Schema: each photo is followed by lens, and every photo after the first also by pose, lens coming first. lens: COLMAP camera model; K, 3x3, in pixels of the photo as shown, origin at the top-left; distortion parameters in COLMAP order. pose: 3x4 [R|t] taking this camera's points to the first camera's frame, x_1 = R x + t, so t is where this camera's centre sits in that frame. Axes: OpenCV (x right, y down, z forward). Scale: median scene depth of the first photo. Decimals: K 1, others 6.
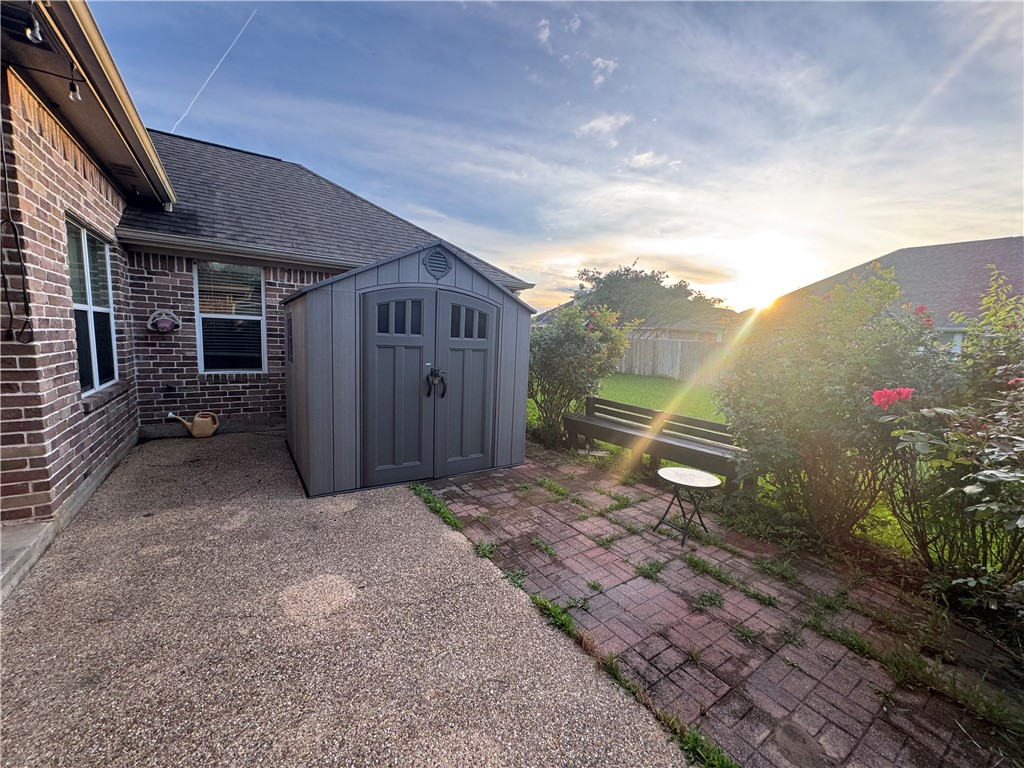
lens RADIAL K [[406.7, 0, 513.1], [0, 406.7, 381.9], [0, 0, 1]] dist [-0.001526, 0.001397]
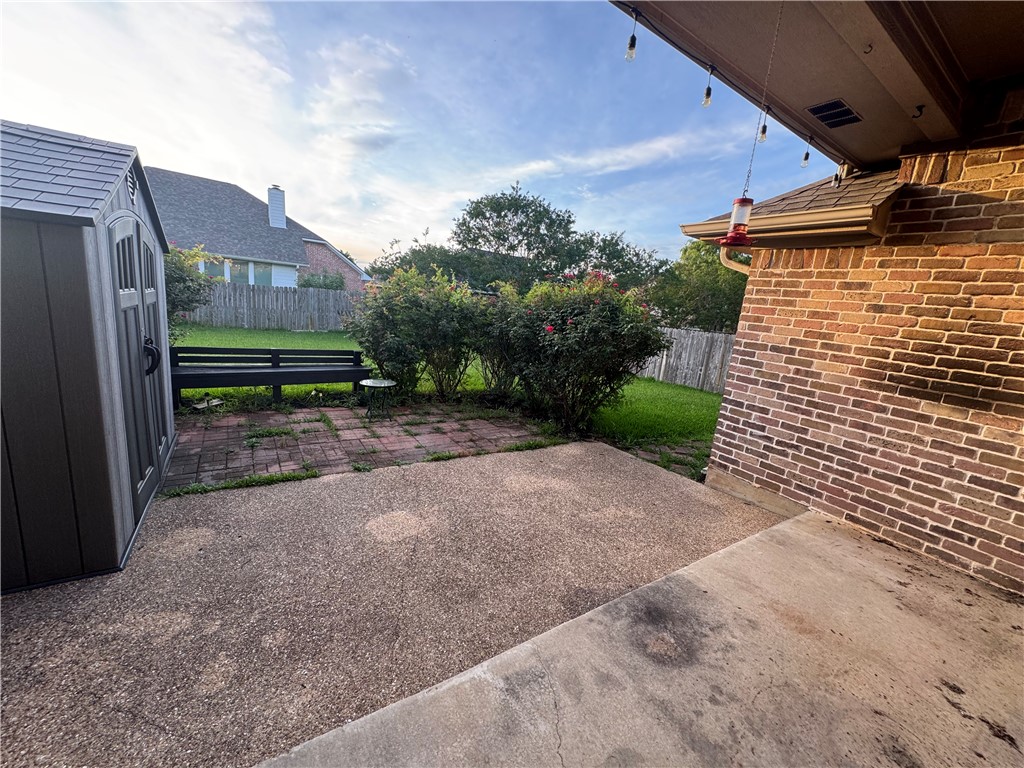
lens RADIAL K [[406.7, 0, 514.0], [0, 406.7, 384.4], [0, 0, 1]] dist [-0.001526, 0.001397]
pose [[0.014247, -0.239086, 0.970894, -1.264215], [0.013691, 0.970948, 0.238899, -0.154972], [-0.999805, 0.009889, 0.017107, 0.482602]]
